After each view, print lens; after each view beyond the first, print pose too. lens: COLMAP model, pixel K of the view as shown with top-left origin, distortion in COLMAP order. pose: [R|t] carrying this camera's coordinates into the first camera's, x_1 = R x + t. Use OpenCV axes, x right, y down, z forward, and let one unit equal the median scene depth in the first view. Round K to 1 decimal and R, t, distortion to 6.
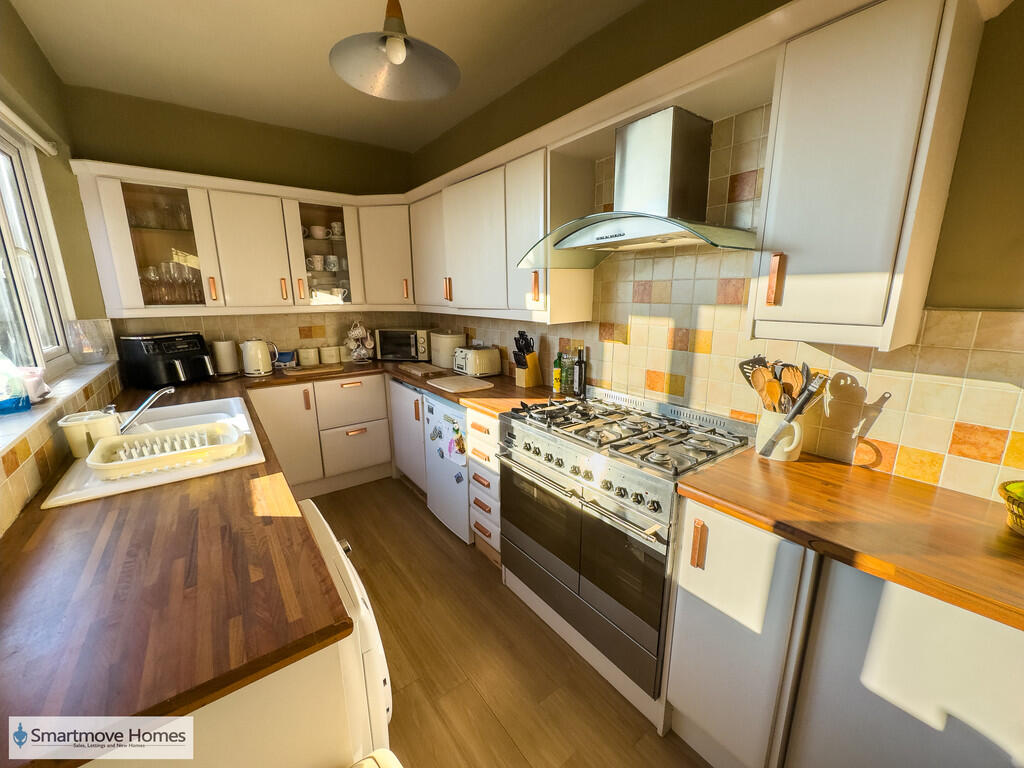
lens RADIAL K [[411.5, 0, 514.0], [0, 411.5, 383.7], [0, 0, 1]] dist [0.001760, 0.000181]
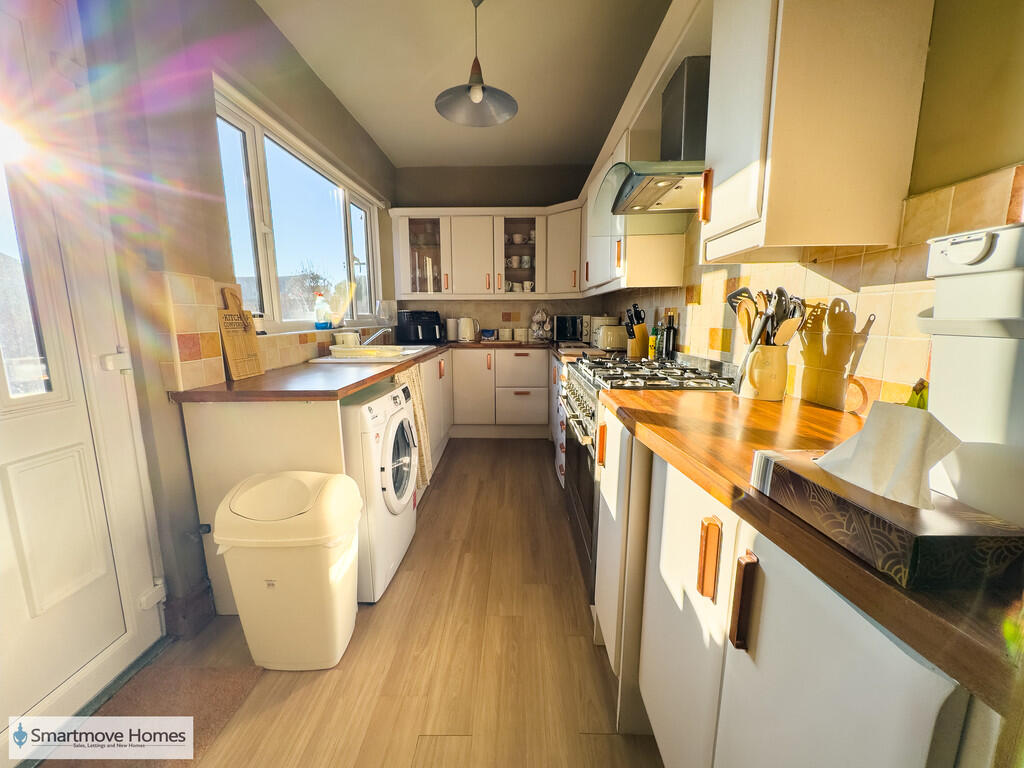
lens RADIAL K [[411.5, 0, 514.4], [0, 411.5, 385.1], [0, 0, 1]] dist [0.001760, 0.000181]
pose [[0.791250, 0.102163, -0.602898, 0.435272], [-0.134003, 0.990949, -0.007949, 0.130464], [0.596629, 0.087080, 0.797779, -0.018423]]
